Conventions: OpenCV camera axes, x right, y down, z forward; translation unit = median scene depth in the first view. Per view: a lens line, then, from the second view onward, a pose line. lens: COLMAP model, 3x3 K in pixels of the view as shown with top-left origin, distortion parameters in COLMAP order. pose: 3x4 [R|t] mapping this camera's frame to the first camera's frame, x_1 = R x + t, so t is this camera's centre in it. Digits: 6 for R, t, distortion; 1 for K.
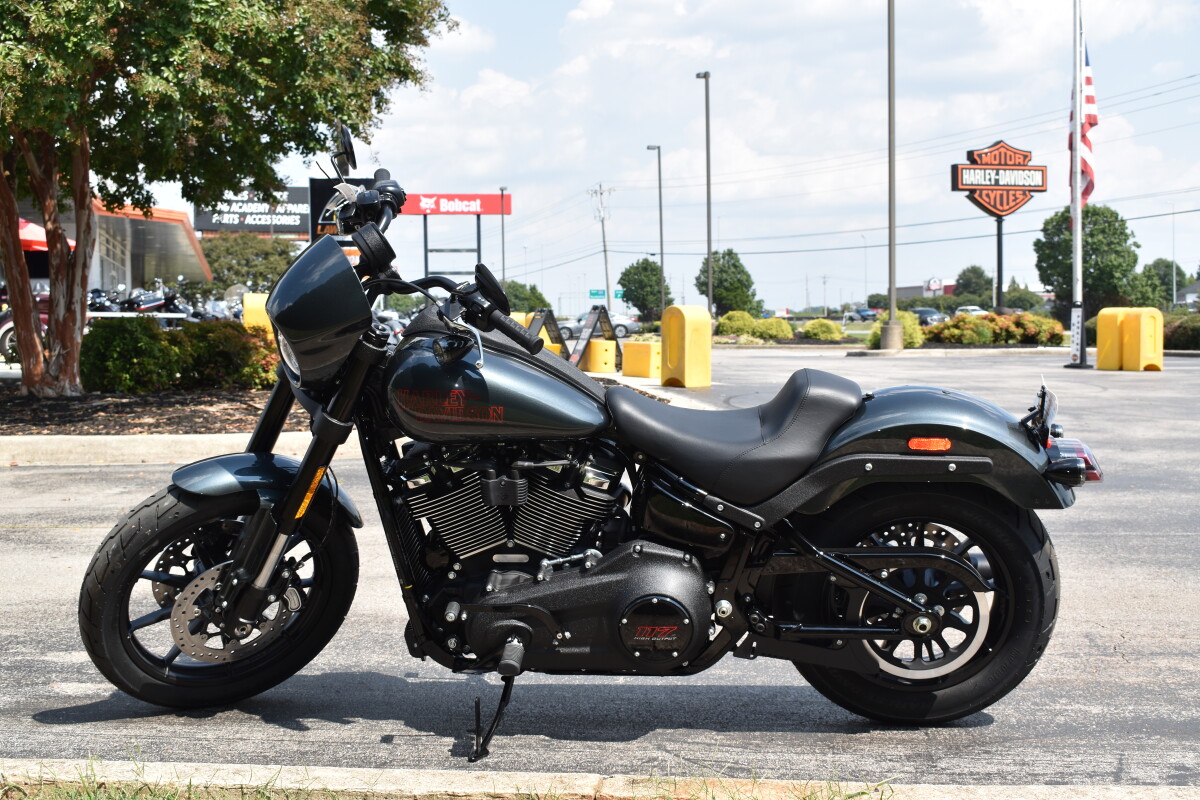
lens RADIAL K [[1555.3, 0, 602.0], [0, 1555.3, 398.6], [0, 0, 1]] dist [-0.107878, 0.000000]
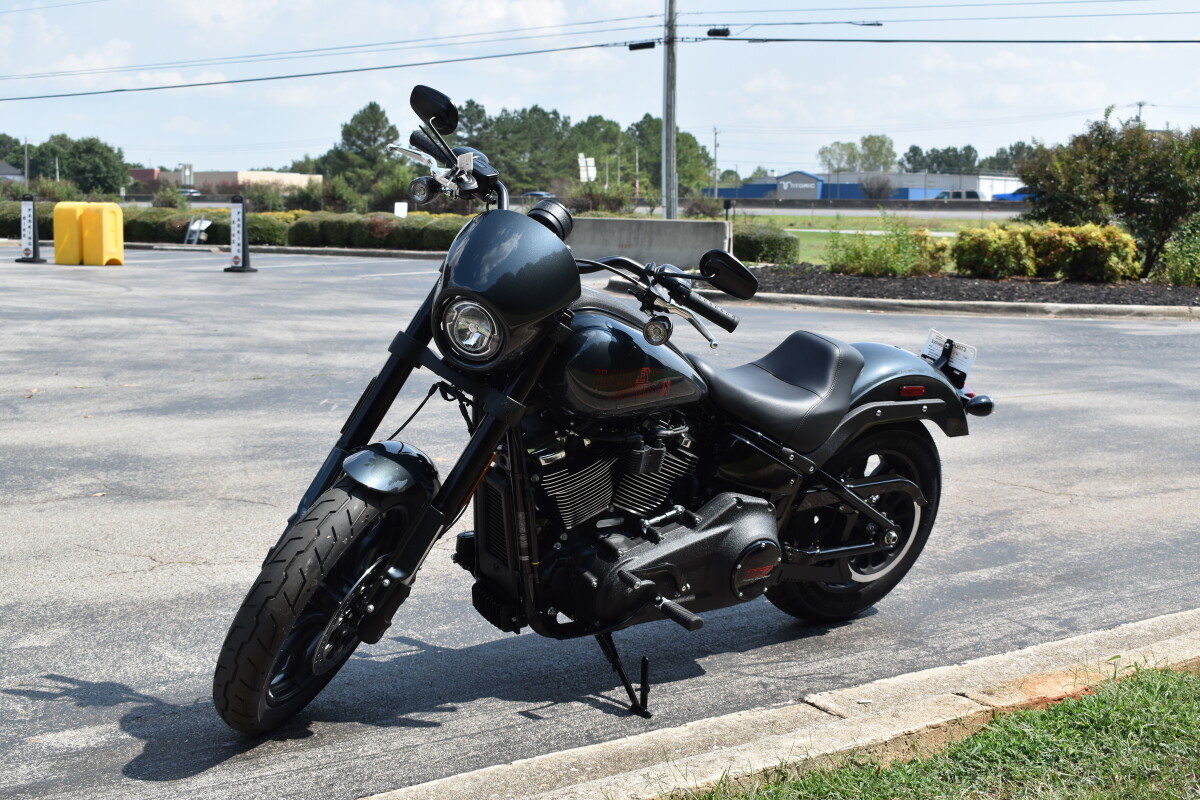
lens RADIAL K [[1555.3, 0, 602.5], [0, 1555.3, 399.8], [0, 0, 1]] dist [-0.107878, 0.000000]
pose [[0.768169, -0.062796, 0.637160, -0.157167], [0.016278, 0.996772, 0.078613, -0.013219], [-0.640040, -0.050017, 0.766712, 0.046259]]
